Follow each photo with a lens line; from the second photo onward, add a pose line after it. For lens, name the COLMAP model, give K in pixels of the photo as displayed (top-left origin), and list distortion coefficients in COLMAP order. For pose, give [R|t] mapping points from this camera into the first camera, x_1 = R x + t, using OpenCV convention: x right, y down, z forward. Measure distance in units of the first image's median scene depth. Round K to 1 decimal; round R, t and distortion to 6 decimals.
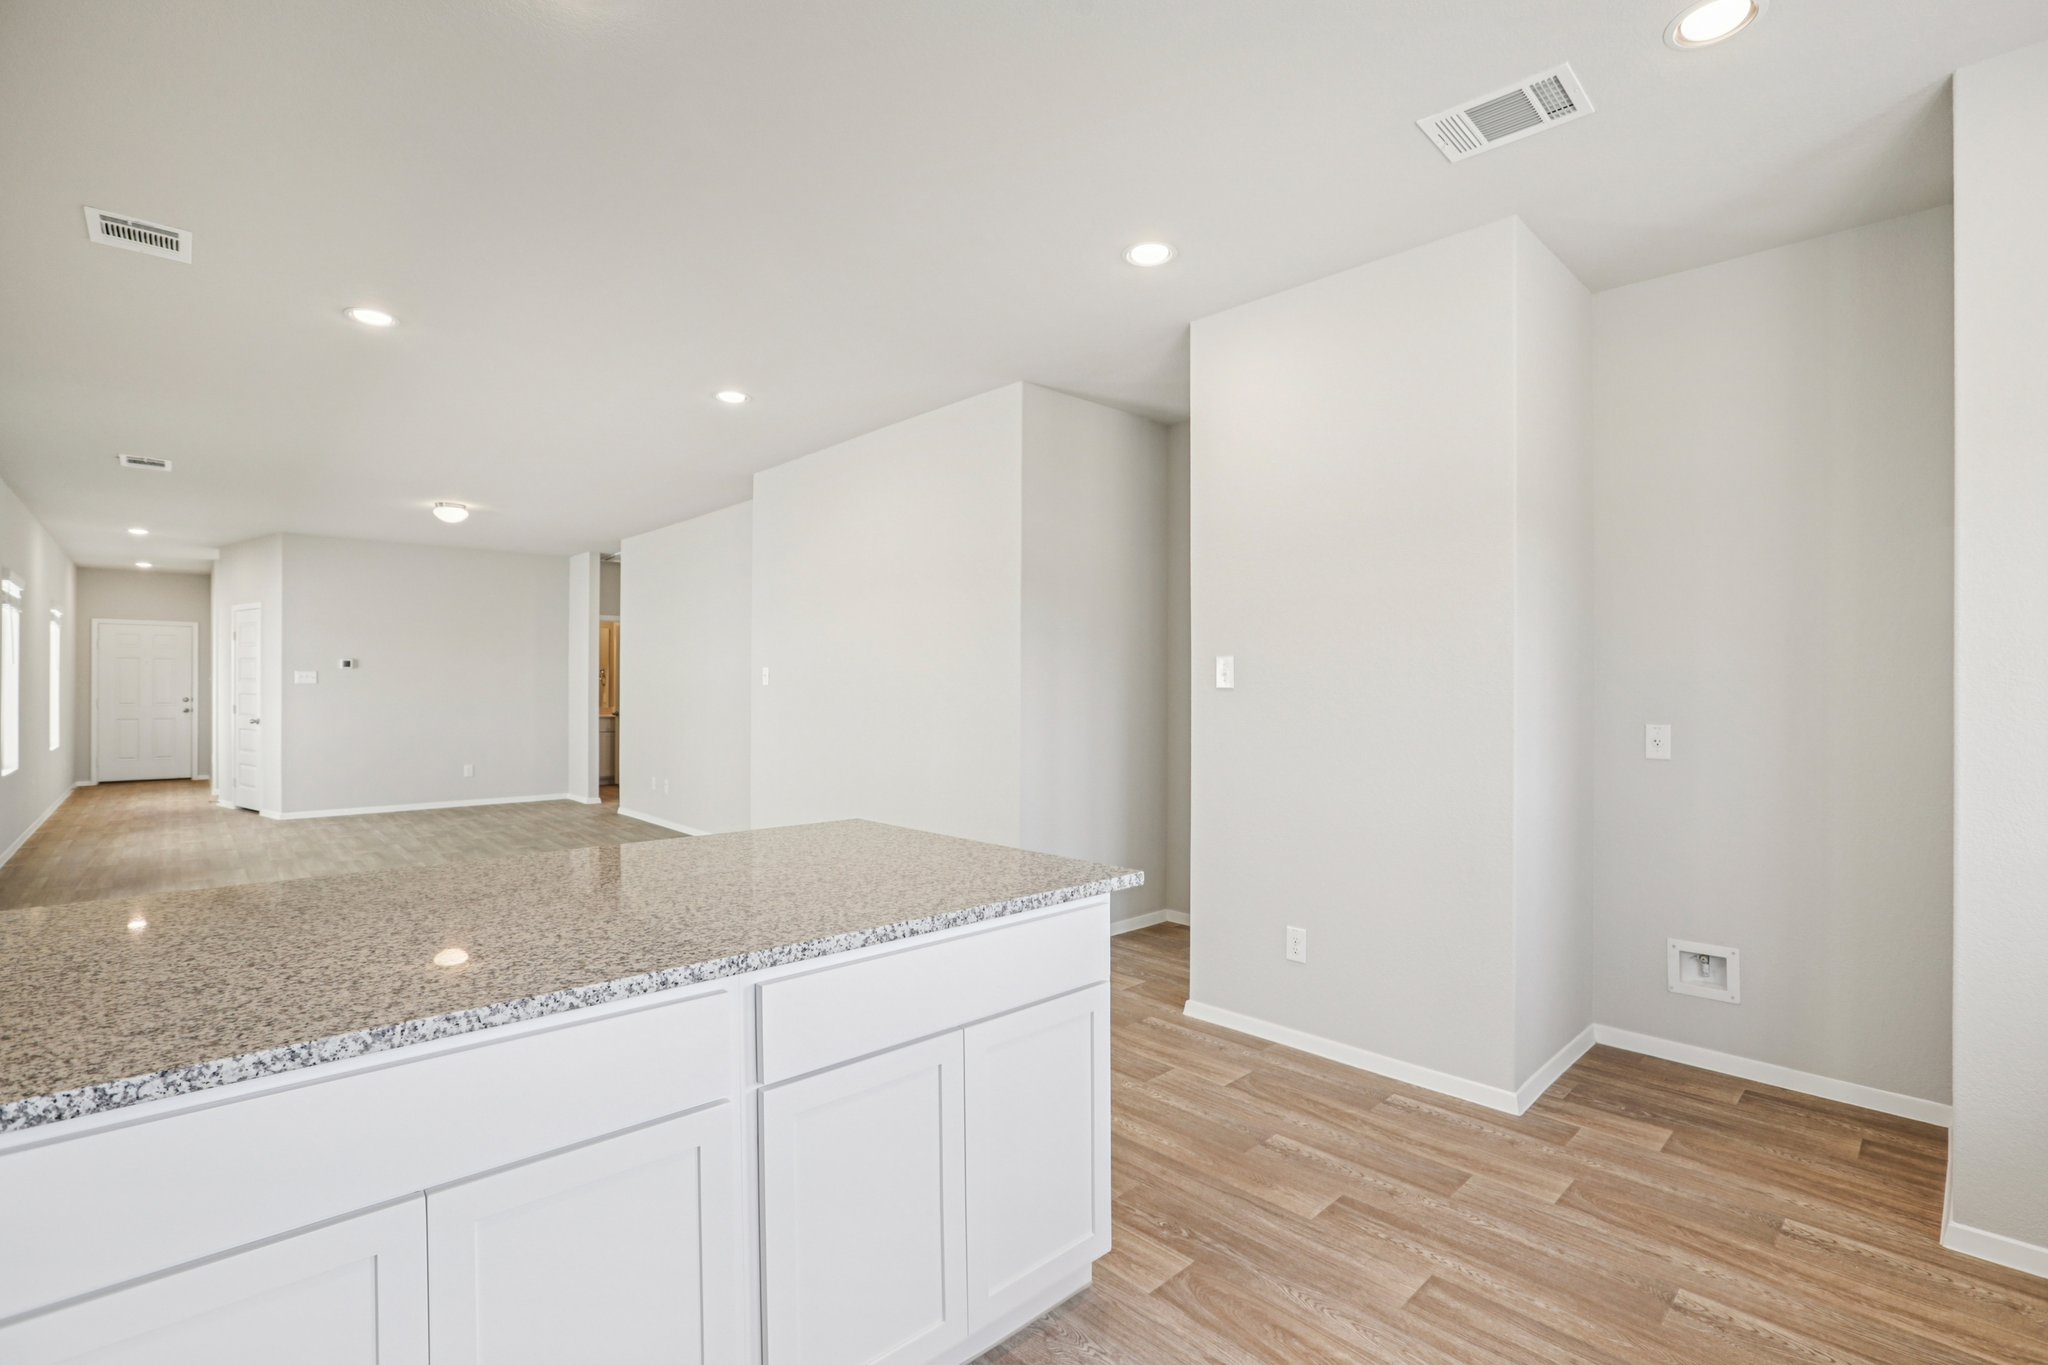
lens RADIAL K [[938.8, 0, 1036.6], [0, 938.8, 675.1], [0, 0, 1]] dist [-0.045469, 0.013359]
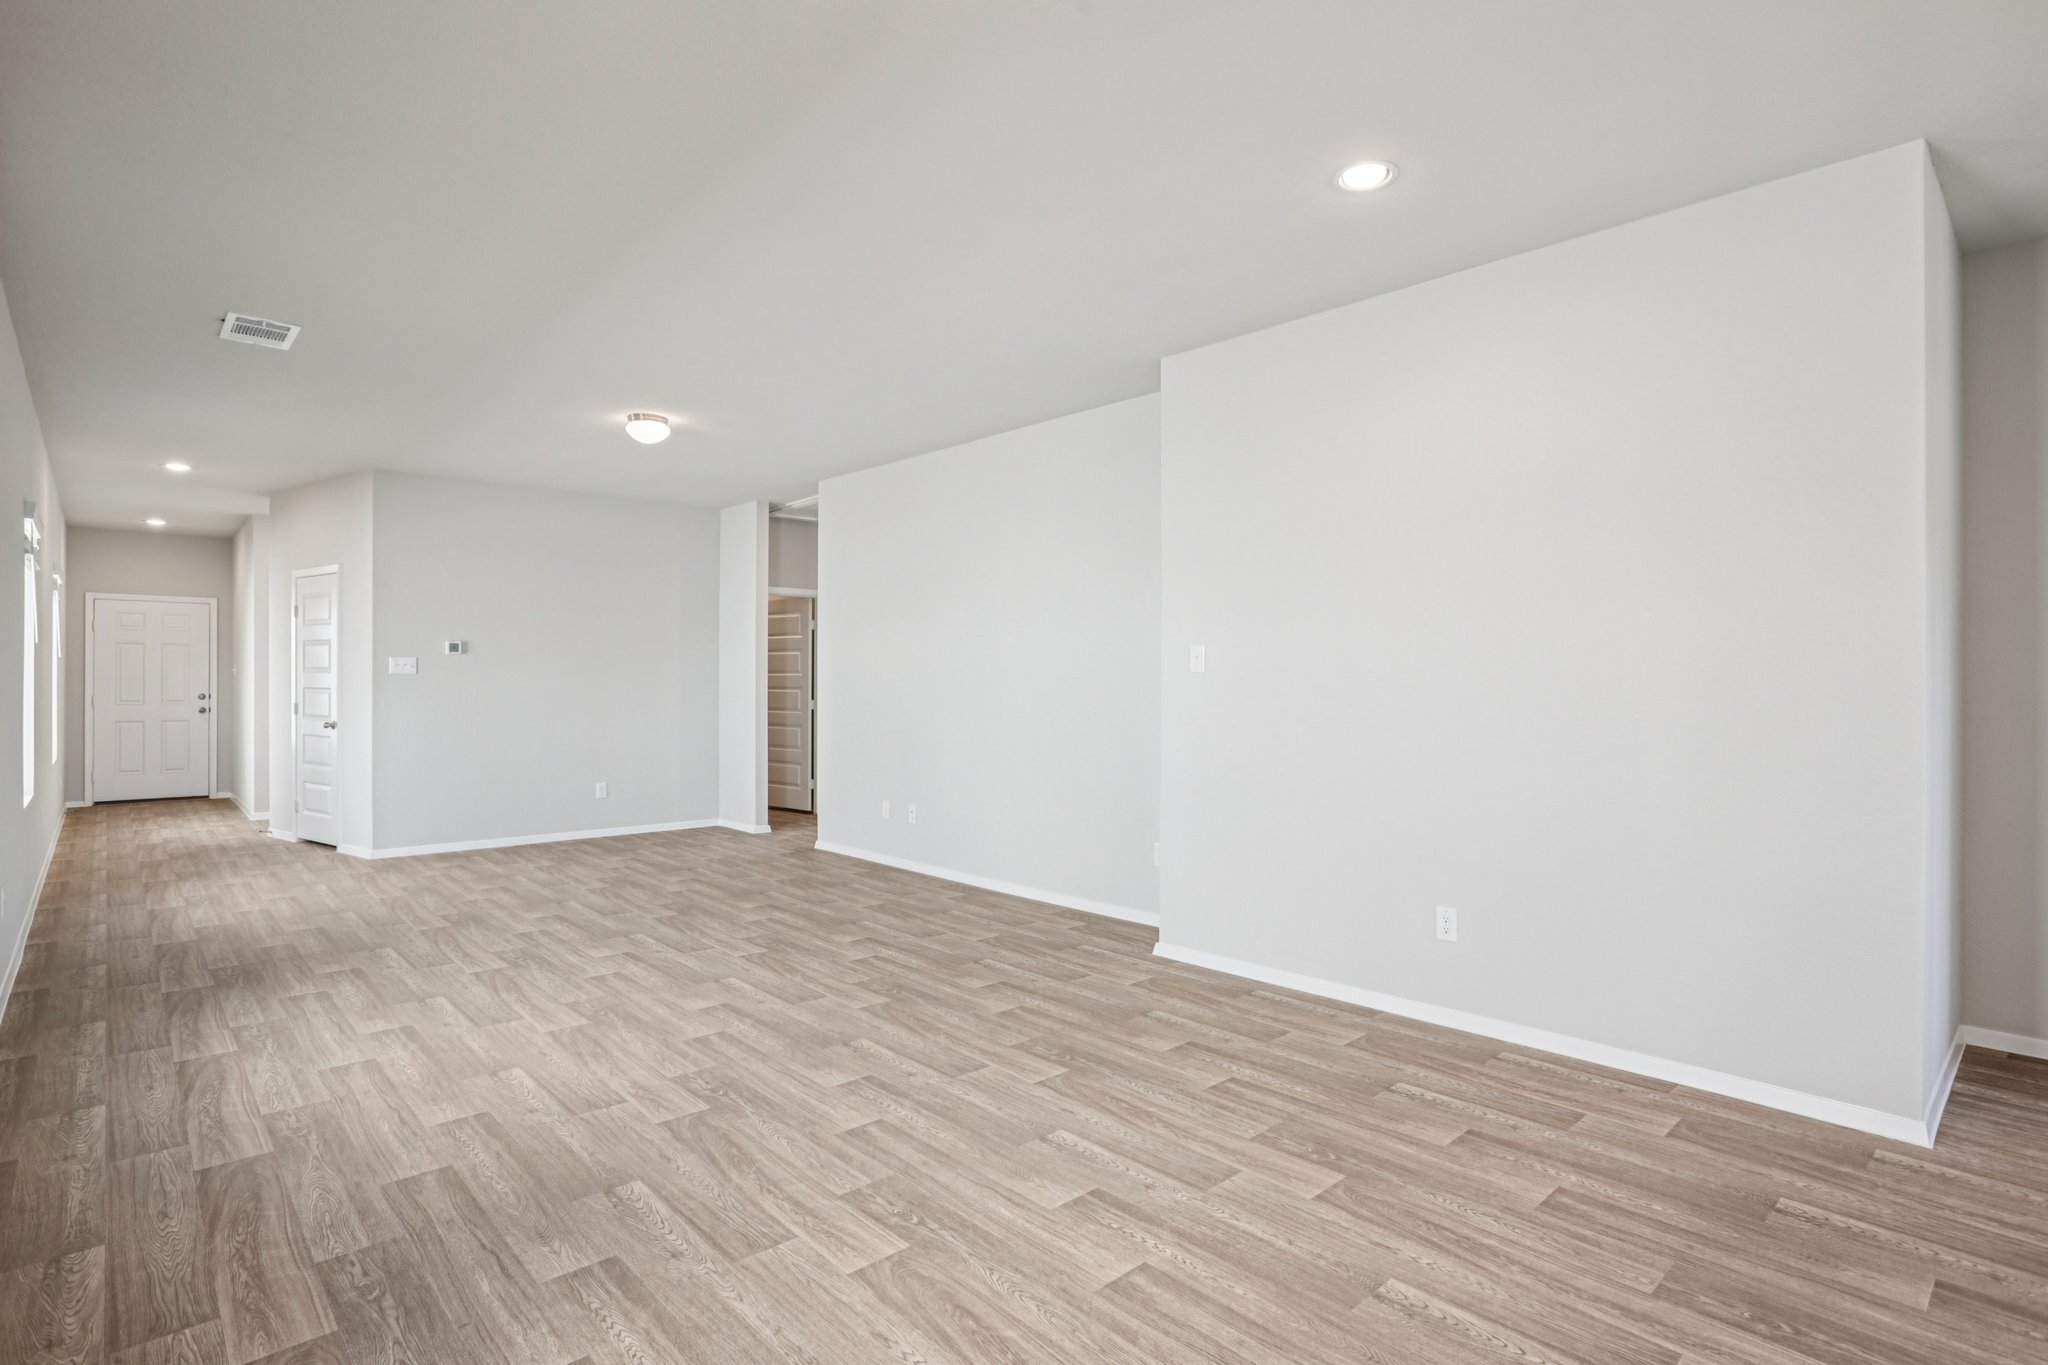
lens RADIAL K [[1027.6, 0, 1024.9], [0, 1027.6, 672.1], [0, 0, 1]] dist [-0.048592, 0.024164]
pose [[0.999887, -0.001170, -0.014973, -0.250255], [0.001212, 0.999995, 0.002834, 0.005064], [0.014970, -0.002852, 0.999884, 0.169589]]
